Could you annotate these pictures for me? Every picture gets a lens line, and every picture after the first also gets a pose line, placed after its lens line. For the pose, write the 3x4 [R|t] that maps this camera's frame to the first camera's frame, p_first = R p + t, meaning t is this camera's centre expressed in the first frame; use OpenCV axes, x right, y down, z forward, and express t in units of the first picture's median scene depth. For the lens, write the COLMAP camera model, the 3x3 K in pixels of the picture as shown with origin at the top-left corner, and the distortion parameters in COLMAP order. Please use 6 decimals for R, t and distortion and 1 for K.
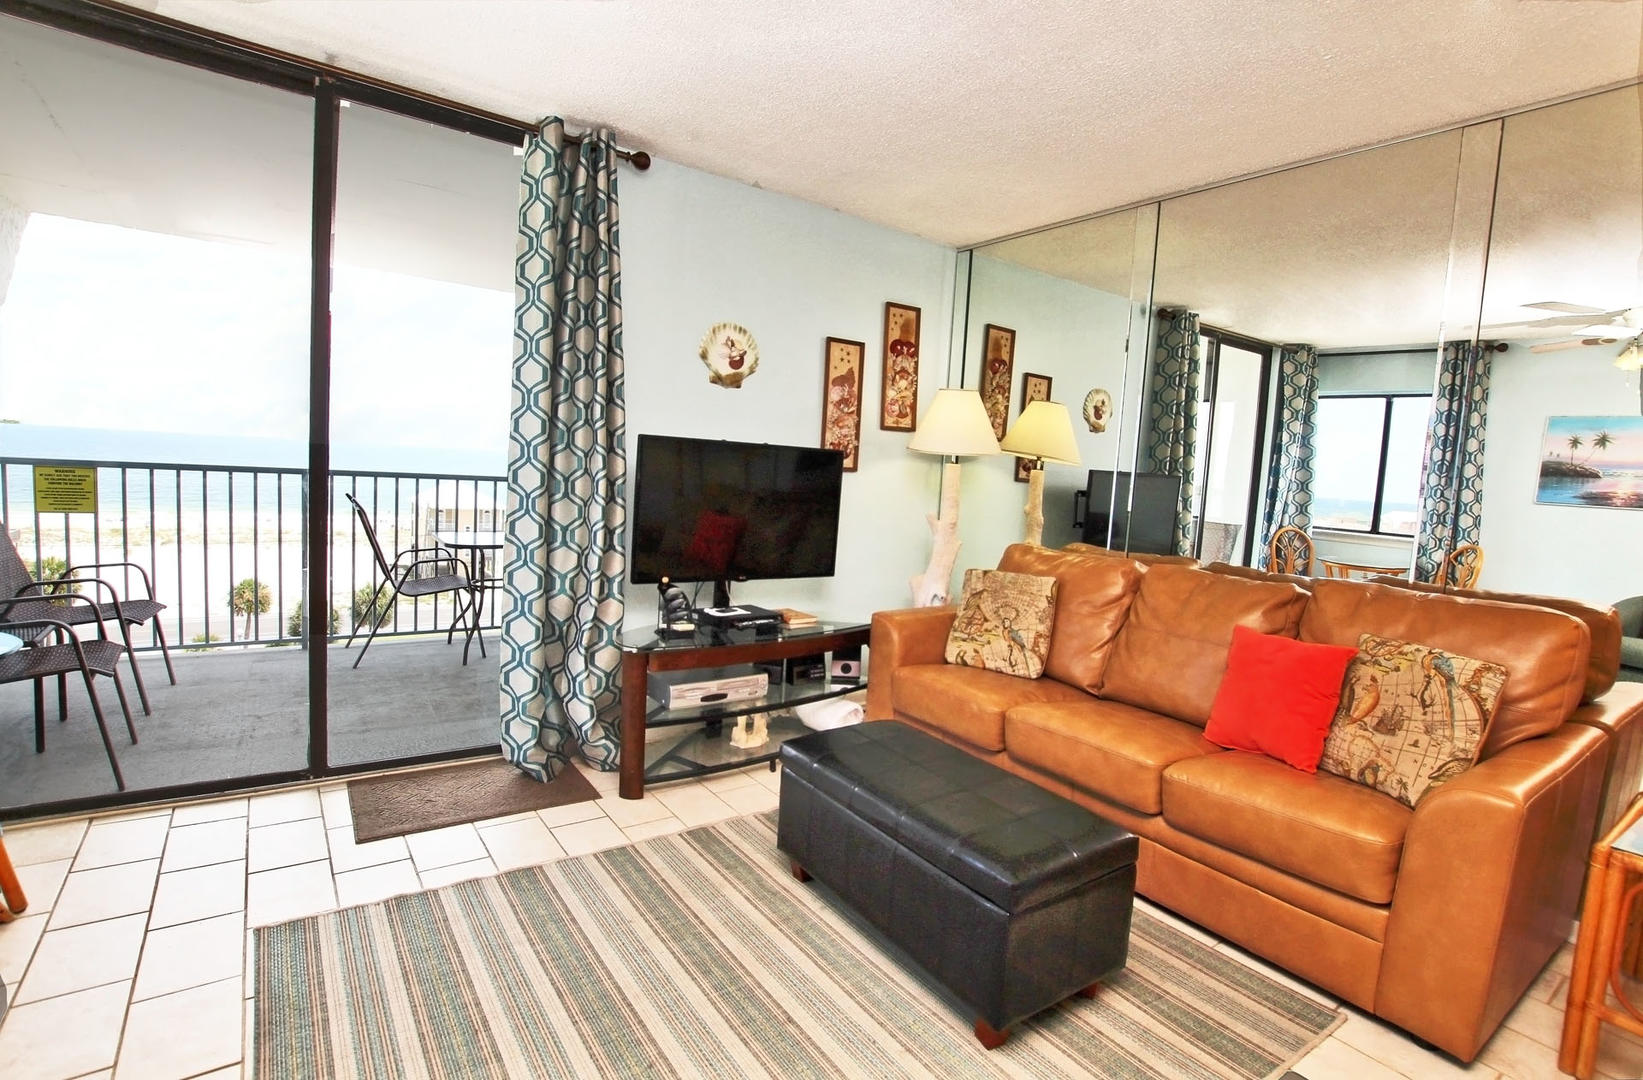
lens RADIAL K [[775.6, 0, 821.5], [0, 775.6, 540.0], [0, 0, 1]] dist [-0.042018, 0.000237]
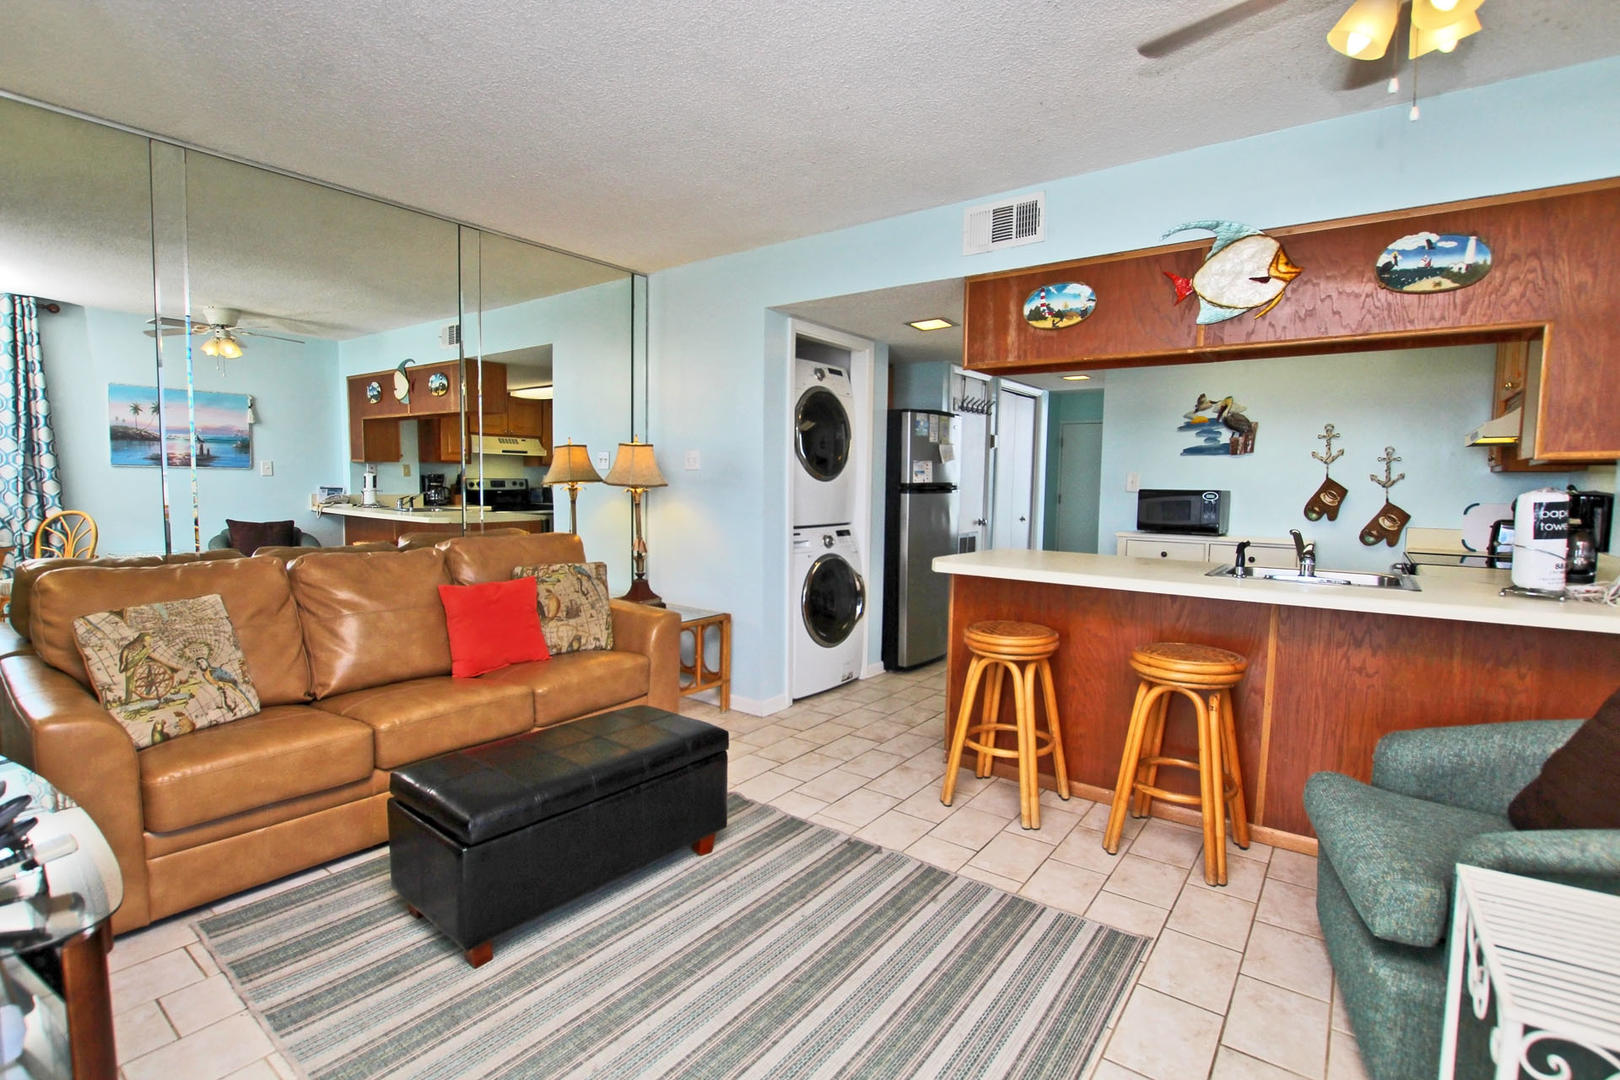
lens RADIAL K [[753.4, 0, 814.1], [0, 753.4, 545.5], [0, 0, 1]] dist [-0.043122, 0.009066]
pose [[-0.304211, -0.144844, 0.941528, -0.624174], [0.054800, 0.984075, 0.169096, -0.100225], [-0.951027, 0.103036, -0.291429, 0.619019]]
